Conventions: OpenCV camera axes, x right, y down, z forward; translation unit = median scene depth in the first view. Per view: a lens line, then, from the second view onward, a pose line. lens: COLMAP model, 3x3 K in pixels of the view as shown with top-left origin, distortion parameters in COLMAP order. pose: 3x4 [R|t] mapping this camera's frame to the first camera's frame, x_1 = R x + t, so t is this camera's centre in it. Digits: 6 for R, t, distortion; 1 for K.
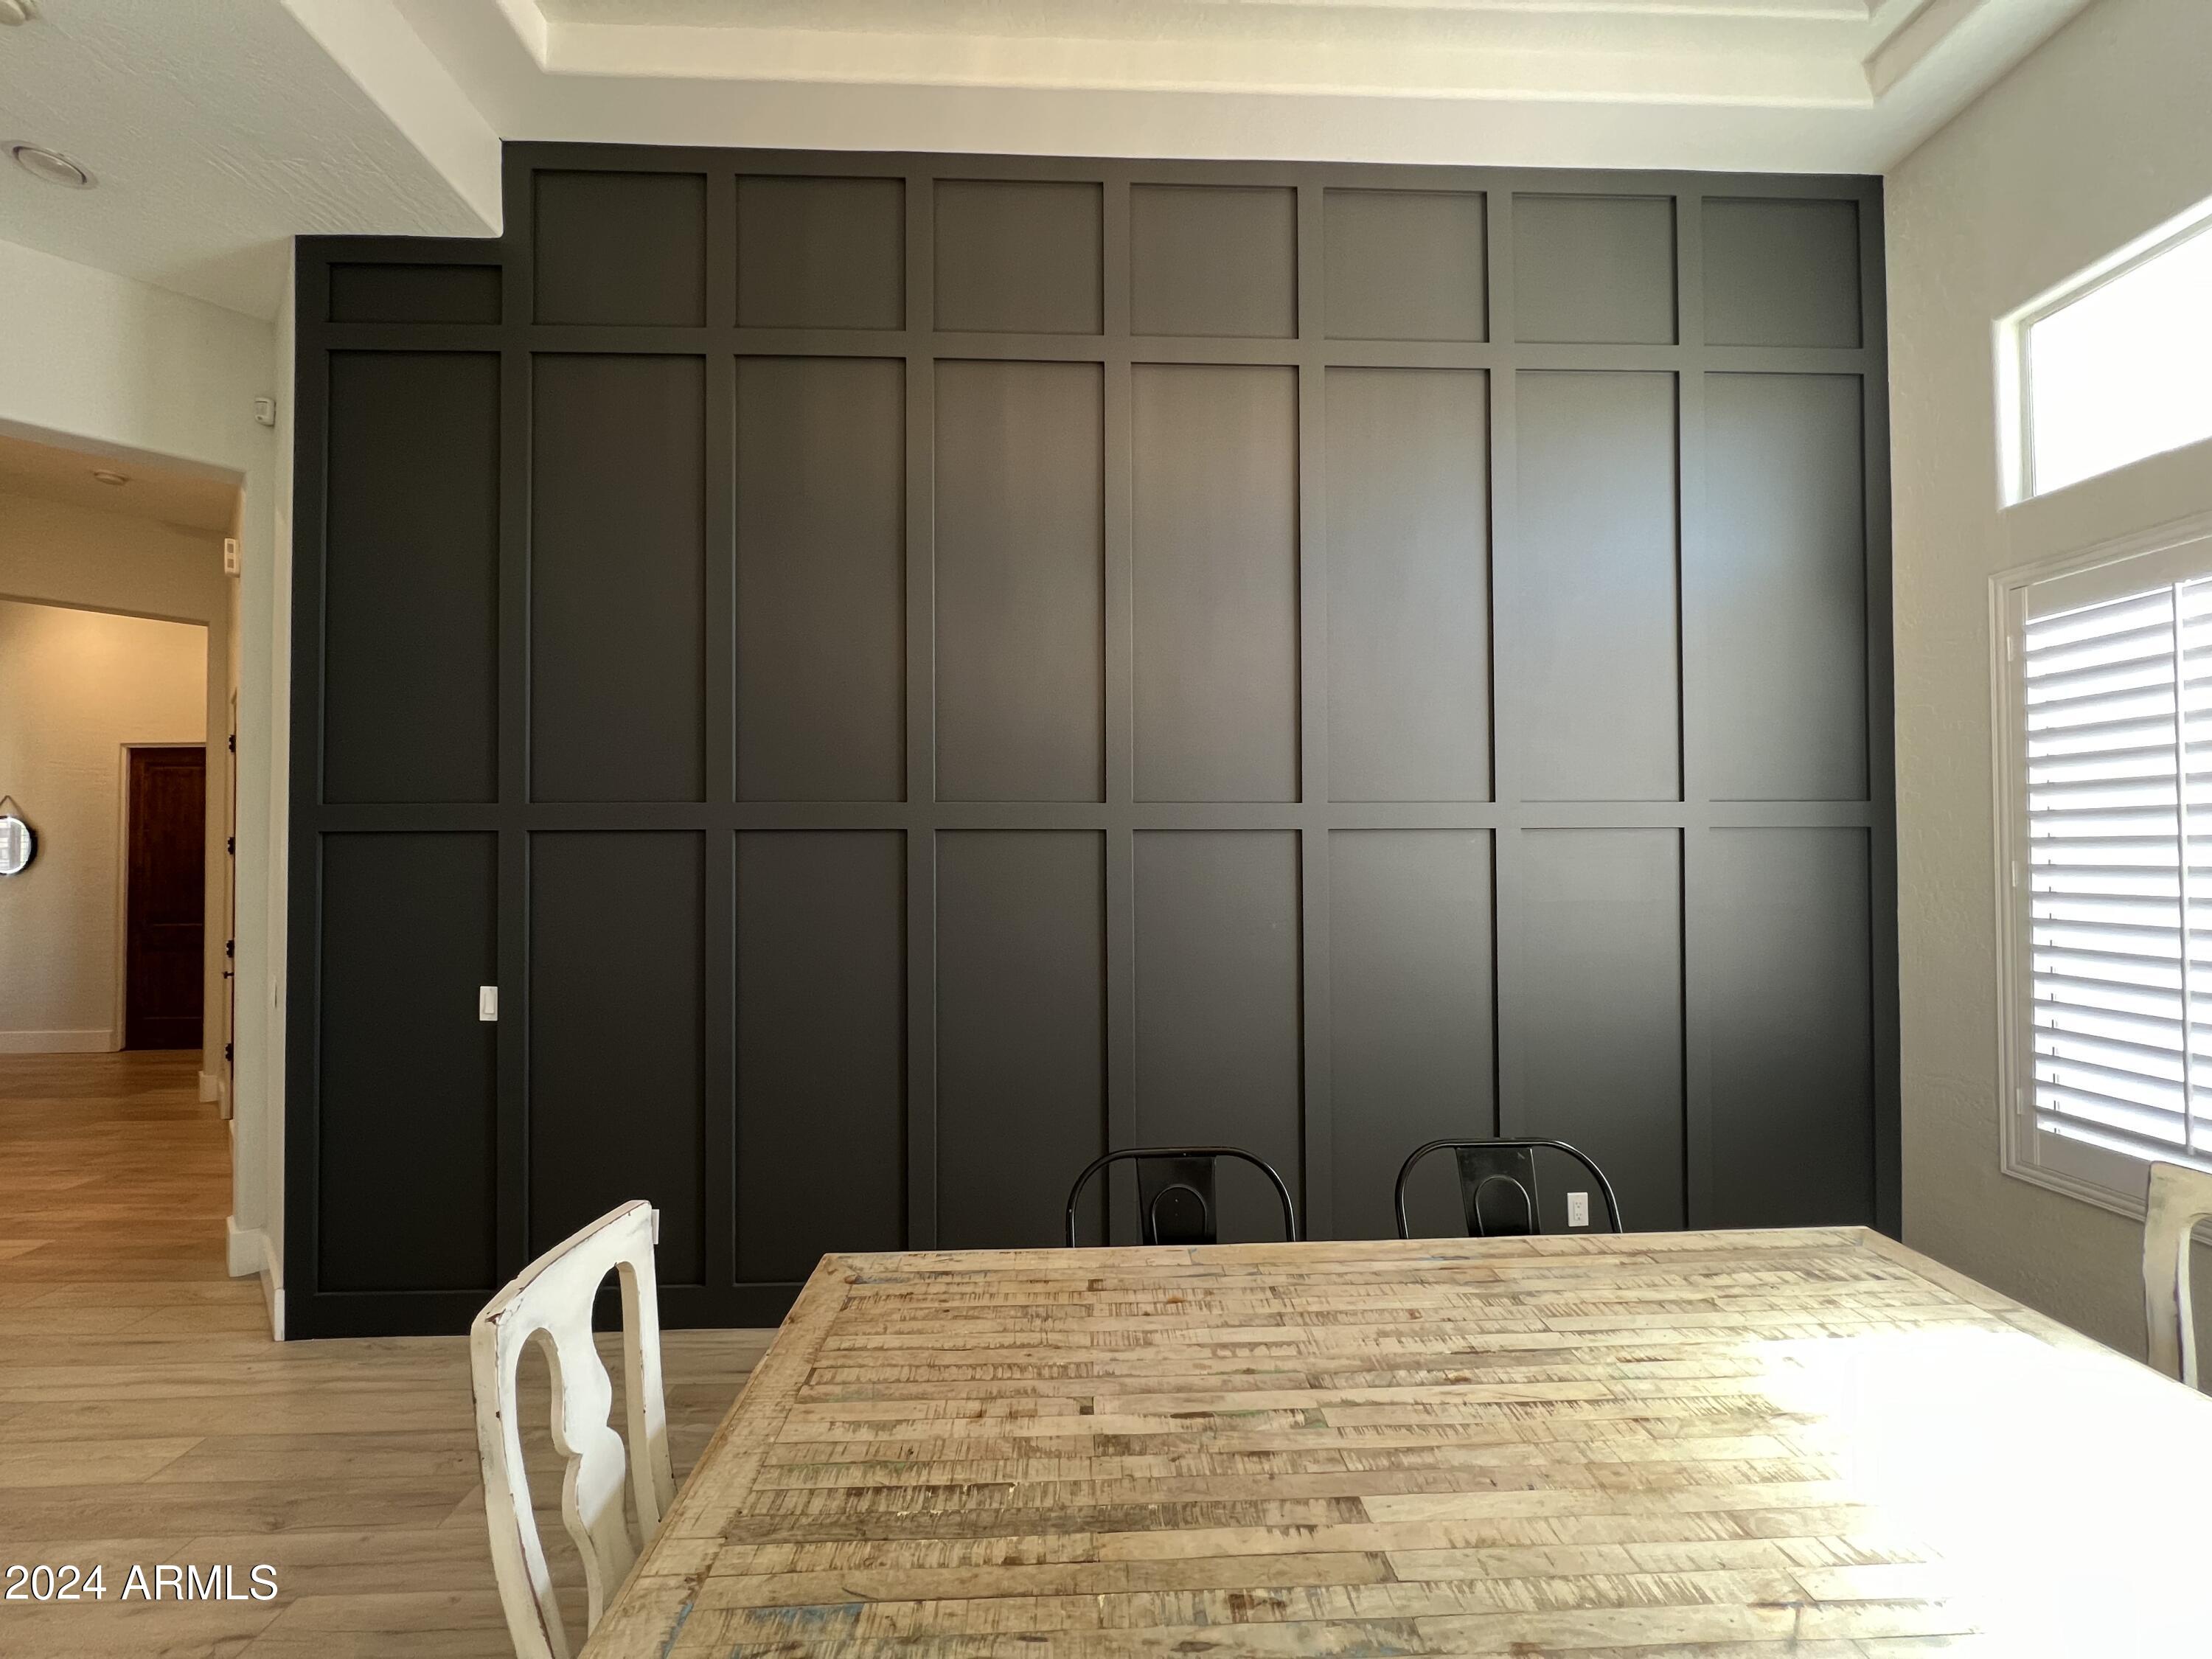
lens RADIAL K [[888.5, 0, 1102.3], [0, 888.5, 829.3], [0, 0, 1]] dist [-0.001484, 0.000655]
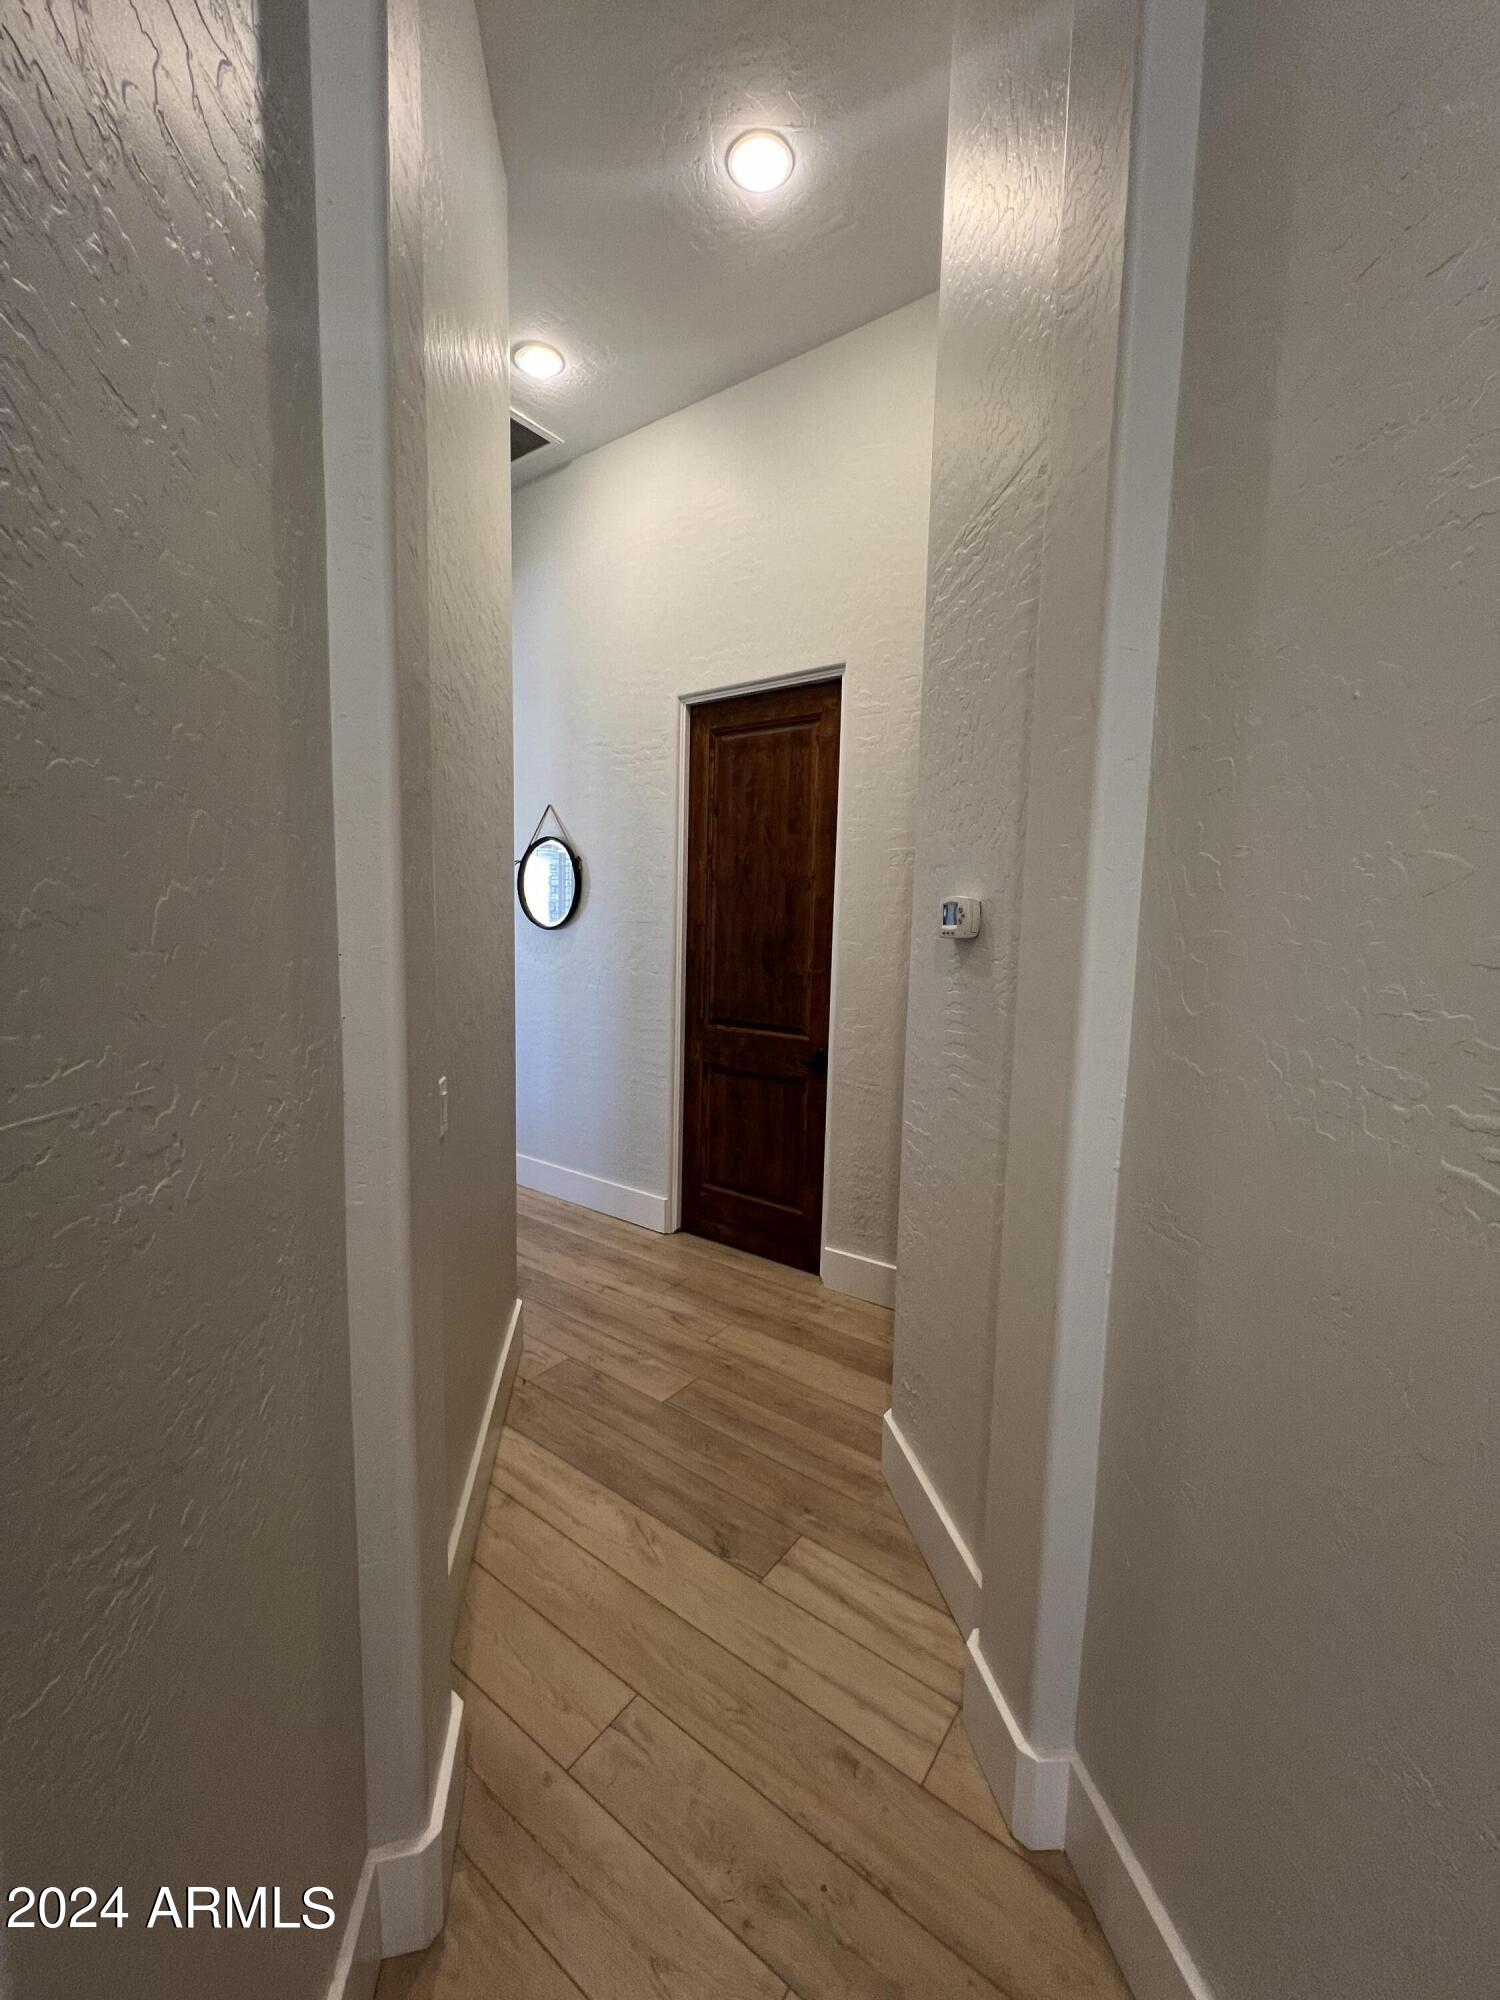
lens RADIAL K [[806.2, 0, 740.6], [0, 806.2, 996.7], [0, 0, 1]] dist [-0.002491, 0.000569]
pose [[0.788322, 0.096373, -0.607669, -0.753185], [-0.021436, 0.991359, 0.129416, 0.022707], [0.614890, -0.088996, 0.783575, 0.614185]]
